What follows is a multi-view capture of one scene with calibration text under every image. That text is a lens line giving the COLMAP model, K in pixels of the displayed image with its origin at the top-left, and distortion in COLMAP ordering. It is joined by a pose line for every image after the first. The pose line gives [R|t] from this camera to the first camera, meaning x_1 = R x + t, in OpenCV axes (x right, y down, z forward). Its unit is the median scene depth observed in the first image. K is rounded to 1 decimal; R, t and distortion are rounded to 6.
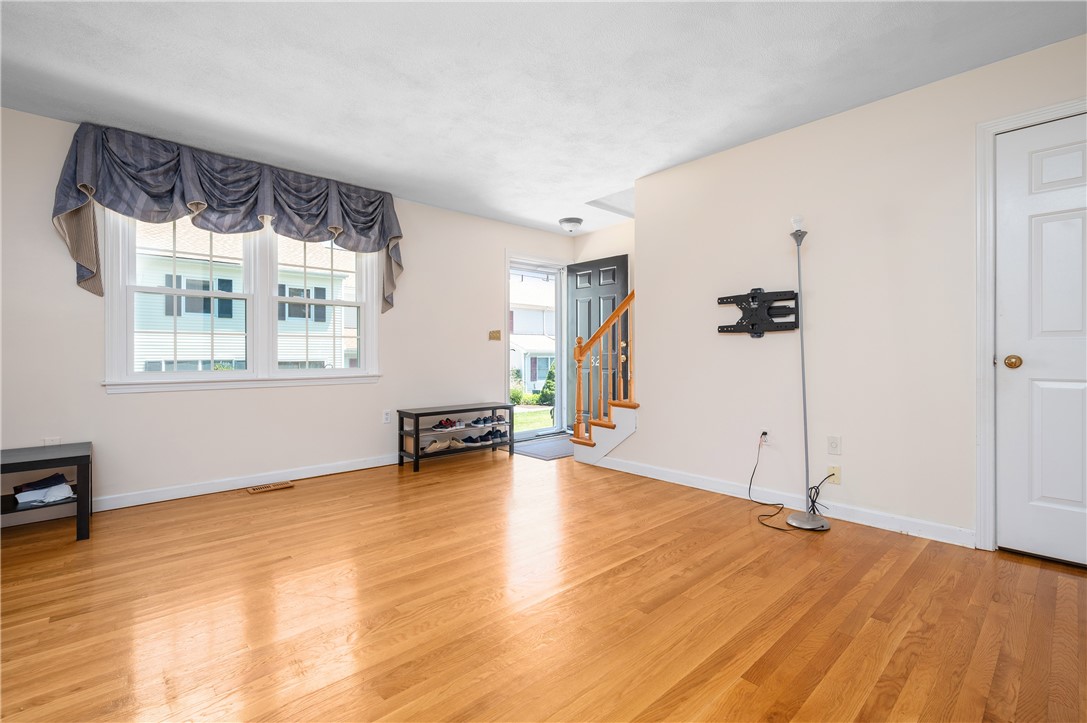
lens RADIAL K [[486.5, 0, 543.5], [0, 486.5, 361.5], [0, 0, 1]] dist [-0.000253, 0.000117]
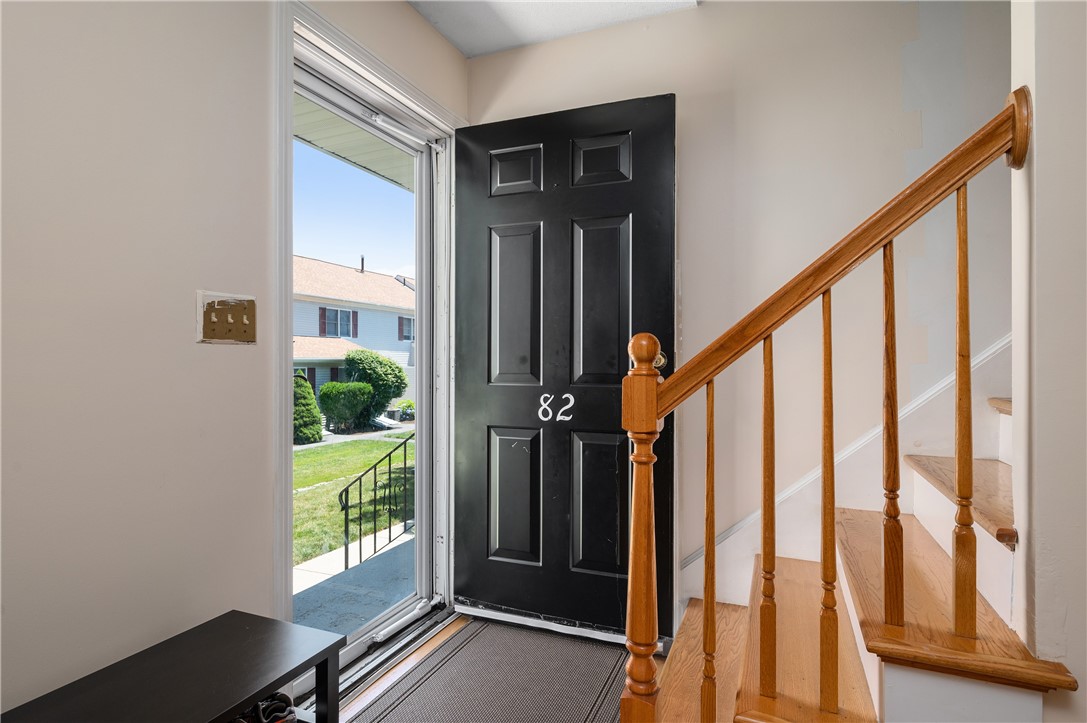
lens RADIAL K [[590.8, 0, 543.5], [0, 590.8, 361.5], [0, 0, 1]] dist [-0.001302, -0.000652]
pose [[0.903904, 0.003108, 0.427725, -0.078713], [0.003781, 0.999876, -0.015256, -0.026398], [-0.427720, 0.015407, 0.903780, 0.619435]]
